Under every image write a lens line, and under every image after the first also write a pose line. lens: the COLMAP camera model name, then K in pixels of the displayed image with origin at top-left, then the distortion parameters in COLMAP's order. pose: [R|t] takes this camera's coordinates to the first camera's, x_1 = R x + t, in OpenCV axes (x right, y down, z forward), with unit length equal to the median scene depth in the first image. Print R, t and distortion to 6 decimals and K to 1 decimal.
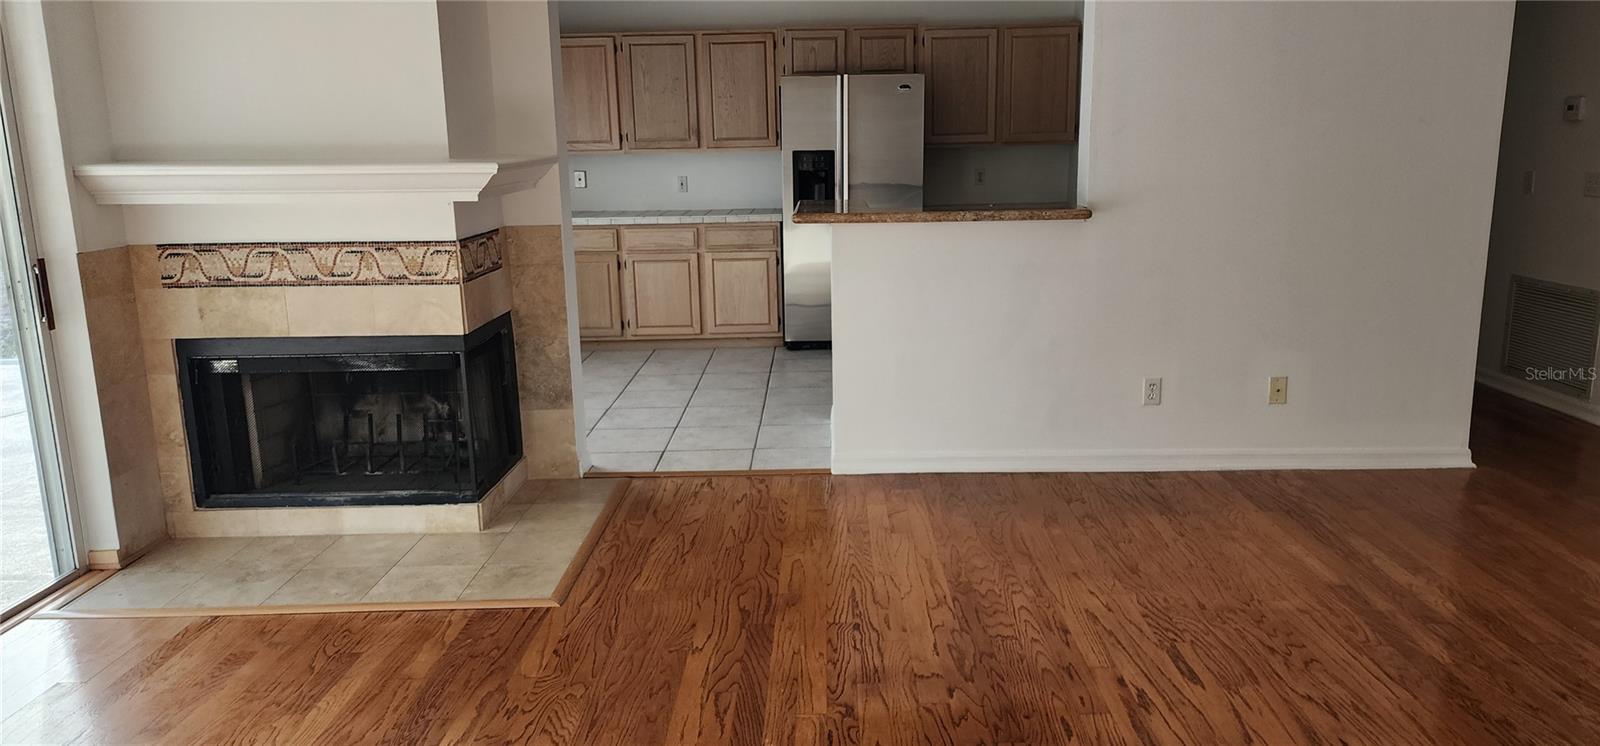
lens RADIAL K [[1055.9, 0, 803.2], [0, 1055.9, 370.6], [0, 0, 1]] dist [0.049789, -0.021972]
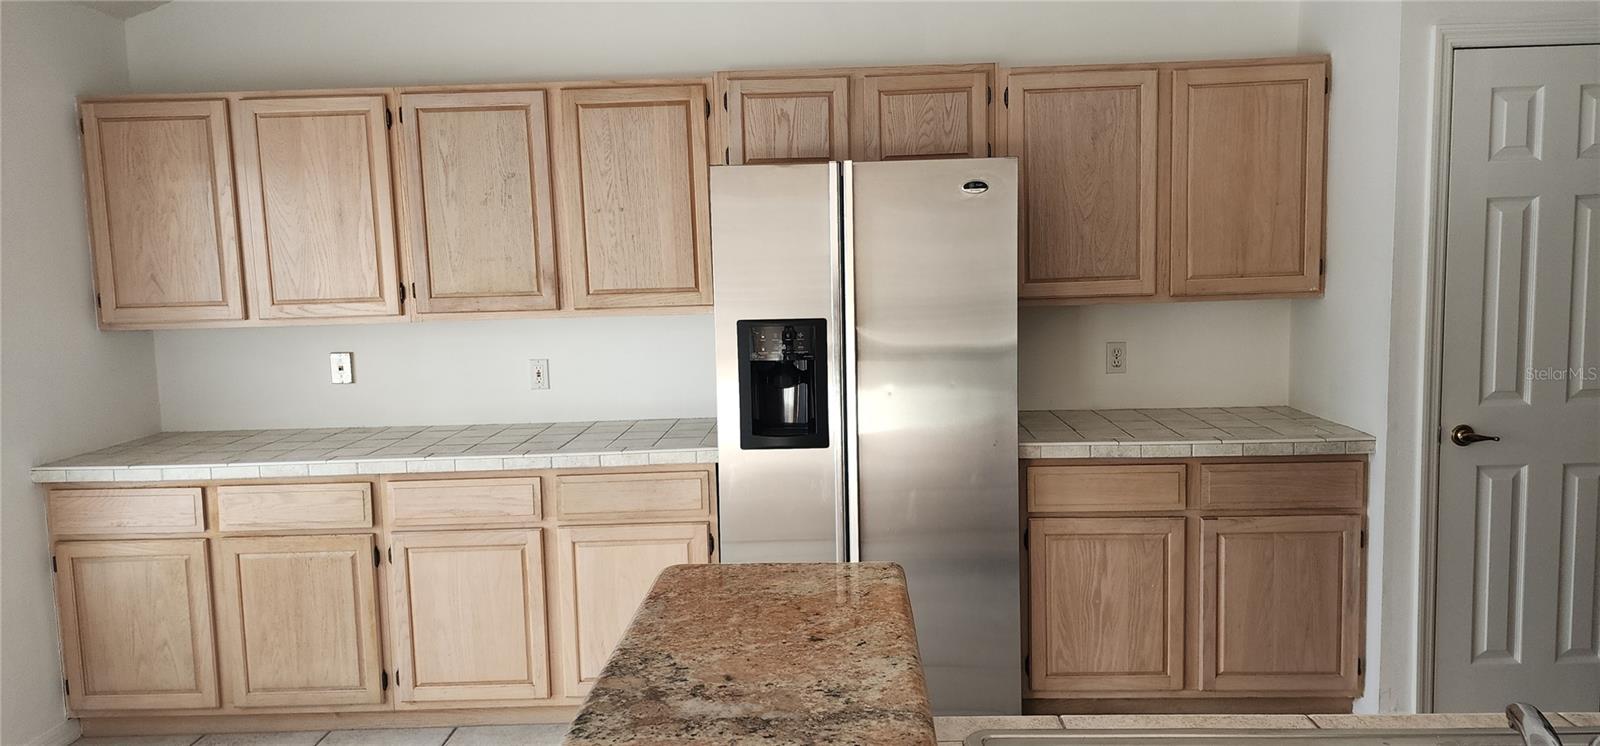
lens RADIAL K [[1055.9, 0, 804.1], [0, 1055.9, 361.2], [0, 0, 1]] dist [0.049789, -0.021972]
pose [[0.999722, -0.006606, -0.022616, 0.029213], [0.003910, 0.993095, -0.117245, -0.129860], [0.023235, 0.117124, 0.992845, 0.519634]]
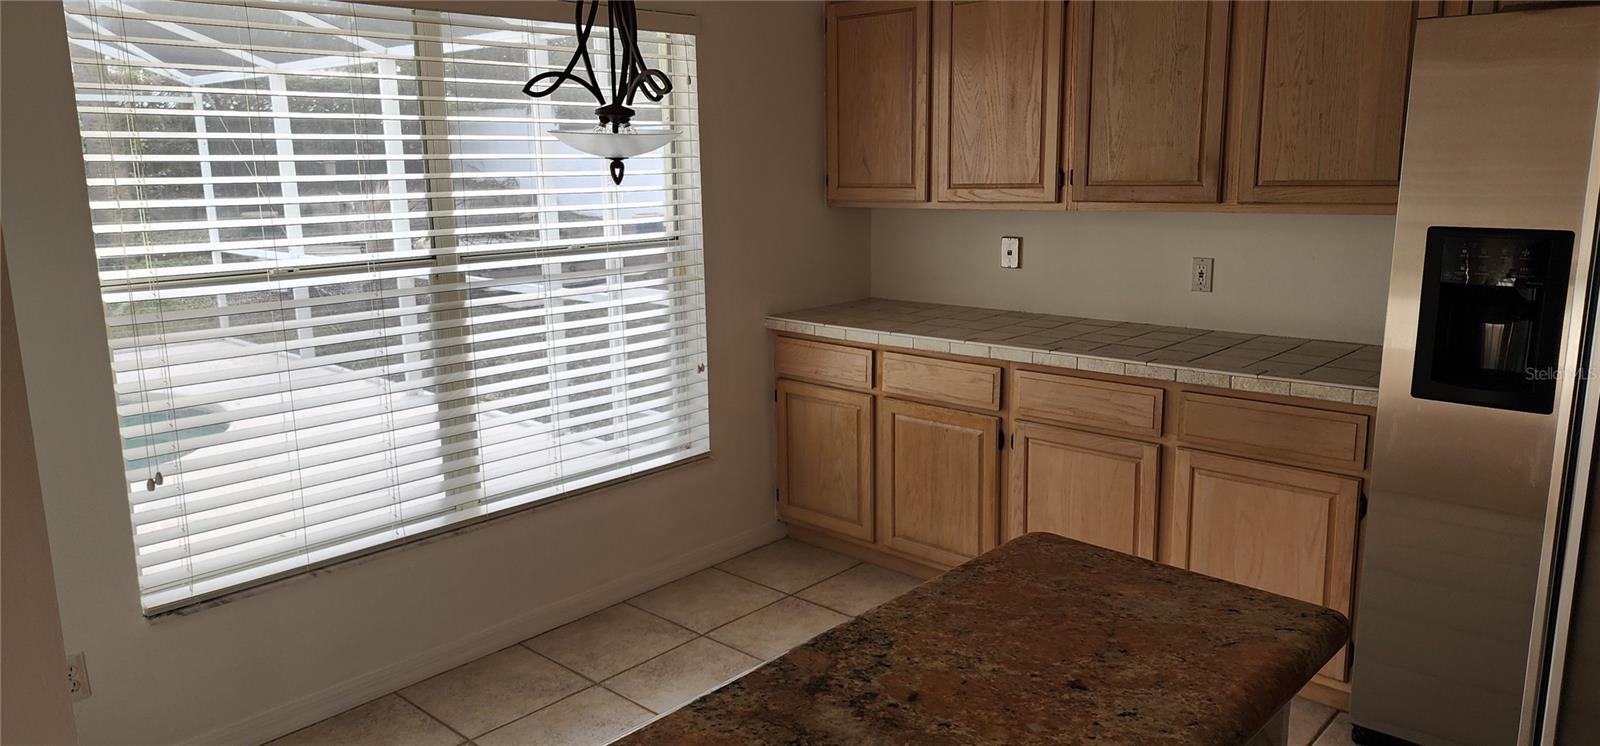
lens RADIAL K [[1055.9, 0, 797.7], [0, 1055.9, 363.7], [0, 0, 1]] dist [0.049789, -0.021972]
pose [[0.729579, 0.136493, -0.670138, 0.079056], [-0.143274, 0.988642, 0.045384, -0.143021], [0.668721, 0.062902, 0.740848, 0.574993]]
